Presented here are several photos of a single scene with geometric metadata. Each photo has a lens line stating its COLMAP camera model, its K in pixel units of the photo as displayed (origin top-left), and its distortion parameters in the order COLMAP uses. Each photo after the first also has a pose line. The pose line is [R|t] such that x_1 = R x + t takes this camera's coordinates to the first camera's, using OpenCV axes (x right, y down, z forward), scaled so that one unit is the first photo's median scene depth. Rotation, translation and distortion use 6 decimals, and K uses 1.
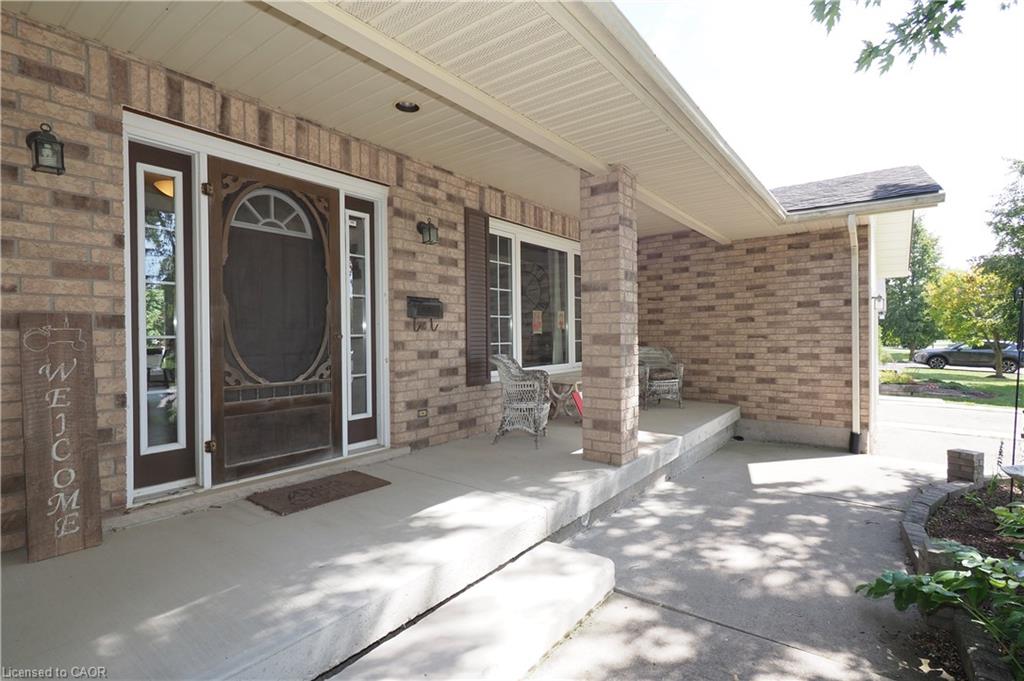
lens RADIAL K [[491.1, 0, 512.0], [0, 491.1, 340.5], [0, 0, 1]] dist [-0.001388, -0.000303]
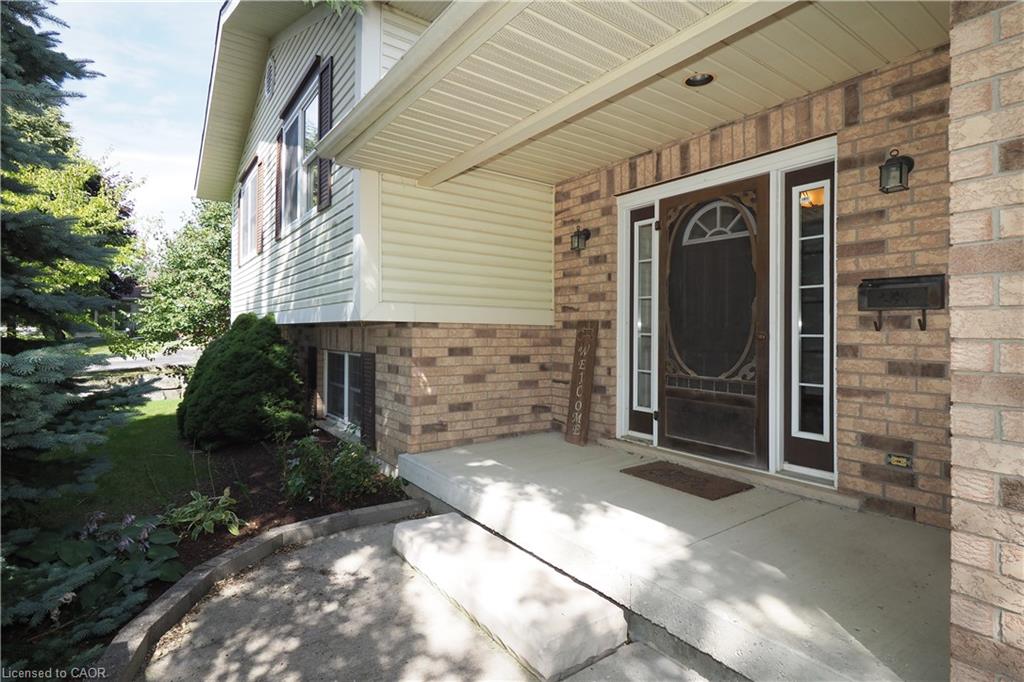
lens RADIAL K [[499.1, 0, 508.7], [0, 499.1, 334.0], [0, 0, 1]] dist [0.001864, 0.000531]
pose [[-0.289366, 0.011163, -0.957153, 0.719698], [-0.015733, 0.999741, 0.016416, -0.021783], [0.957089, 0.019809, -0.289116, 0.884517]]
